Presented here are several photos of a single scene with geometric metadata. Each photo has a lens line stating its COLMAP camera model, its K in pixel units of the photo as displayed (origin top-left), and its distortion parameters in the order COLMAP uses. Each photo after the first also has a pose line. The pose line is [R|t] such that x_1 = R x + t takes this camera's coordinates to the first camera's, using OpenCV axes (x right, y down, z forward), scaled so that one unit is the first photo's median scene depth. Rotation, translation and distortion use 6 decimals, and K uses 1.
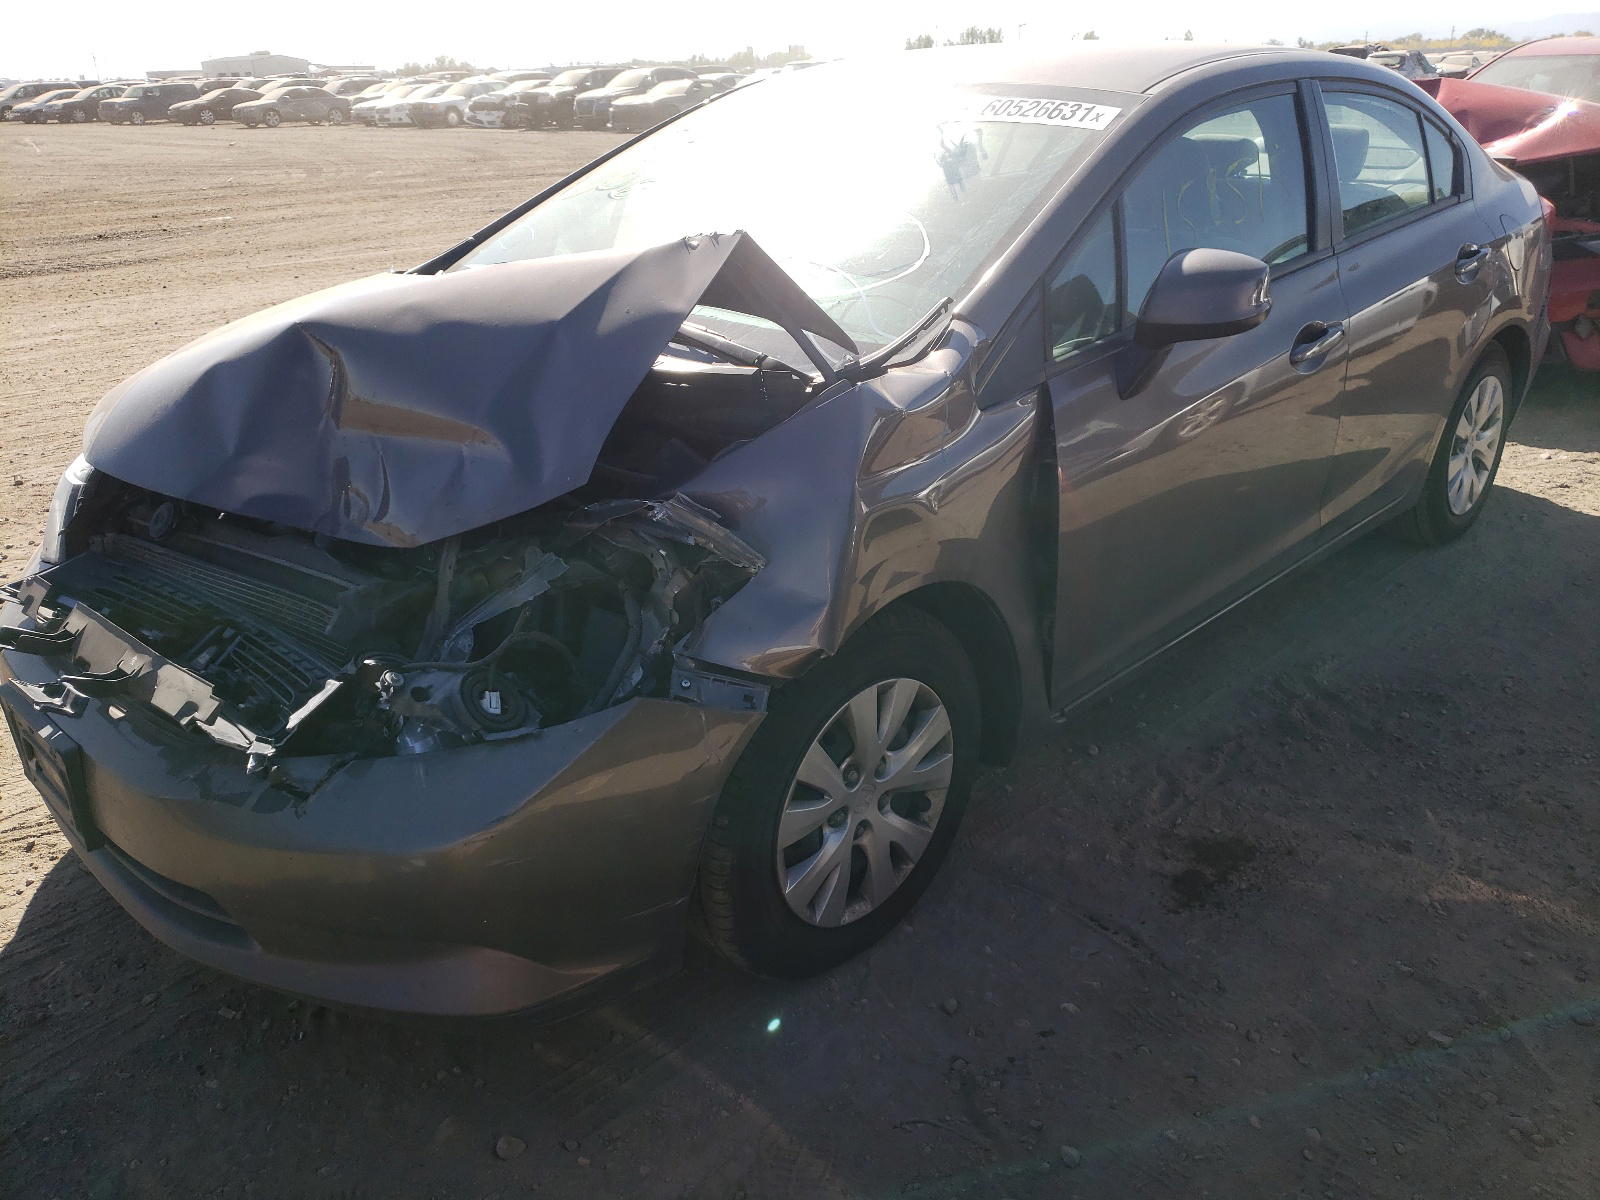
lens RADIAL K [[1389.7, 0, 800.0], [0, 1389.7, 600.0], [0, 0, 1]] dist [0.039755, -0.004502]
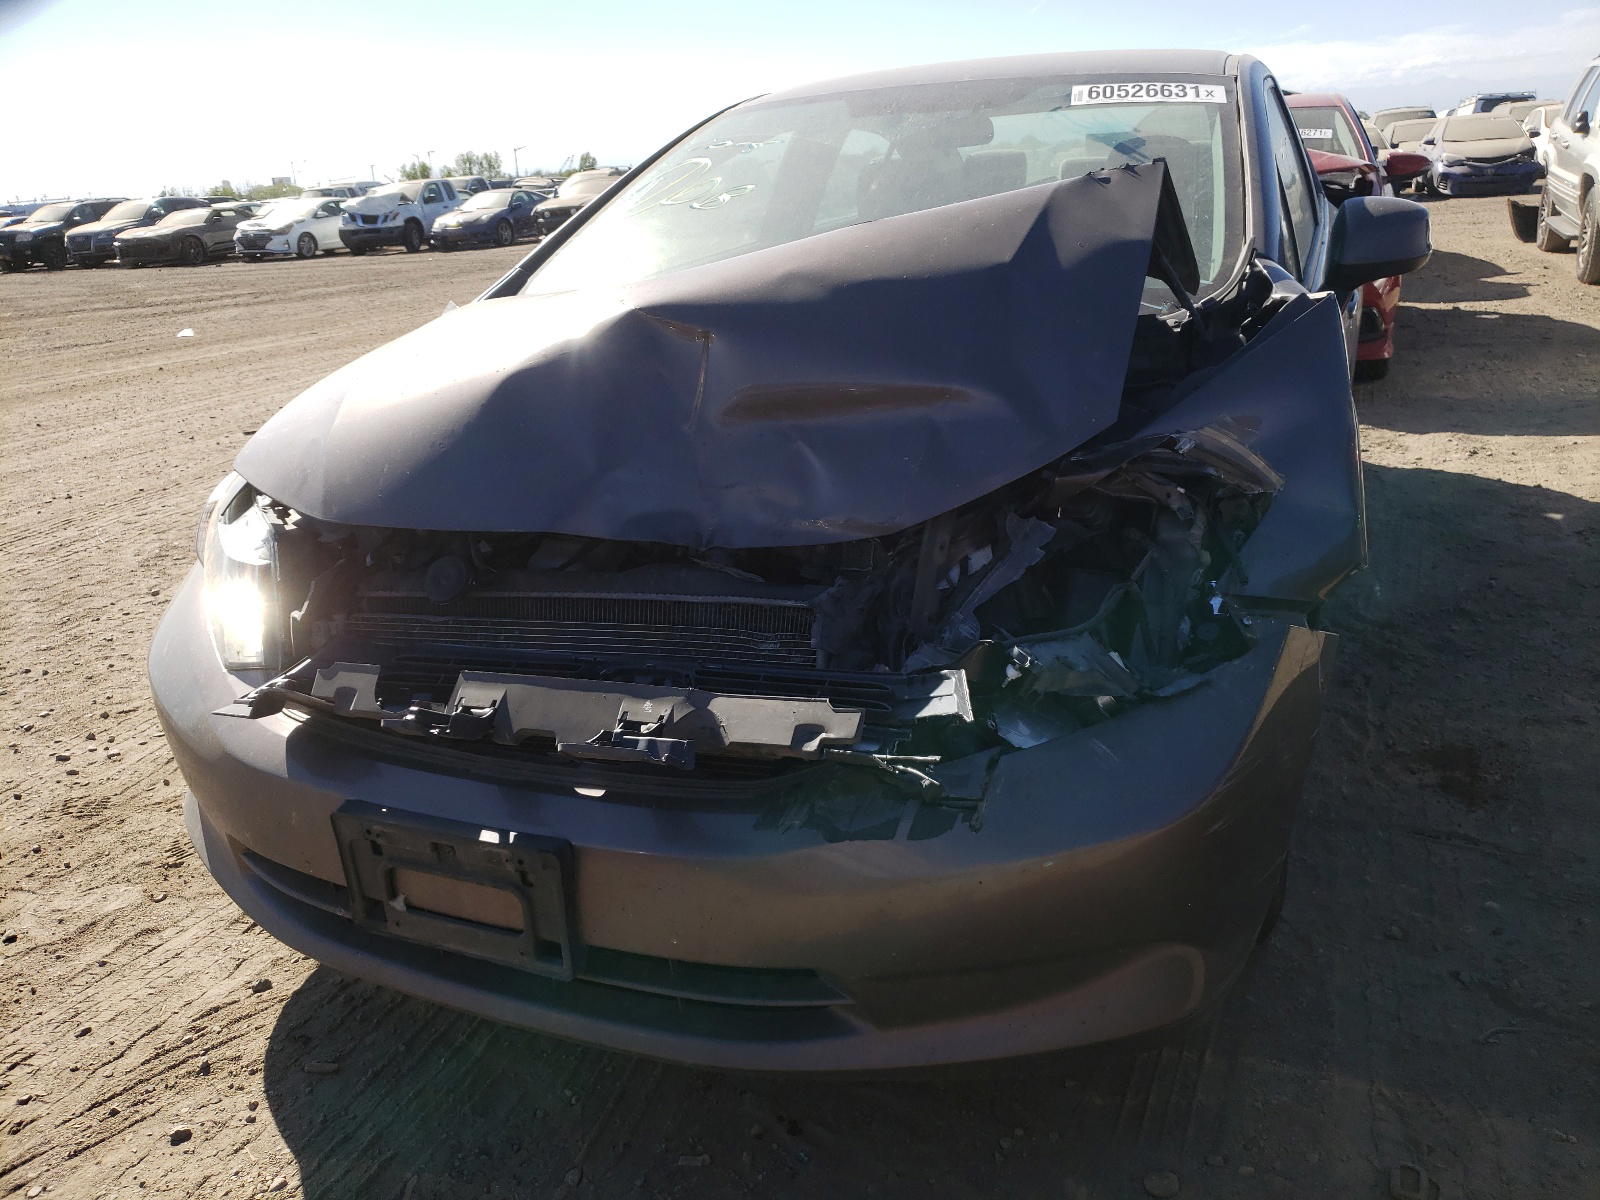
lens RADIAL K [[1389.7, 0, 800.0], [0, 1389.7, 600.0], [0, 0, 1]] dist [0.039755, -0.004502]
pose [[0.916918, -0.147827, 0.370685, -0.101211], [0.182060, 0.981521, -0.058916, 0.006828], [-0.355126, 0.121508, 0.926888, 0.034799]]
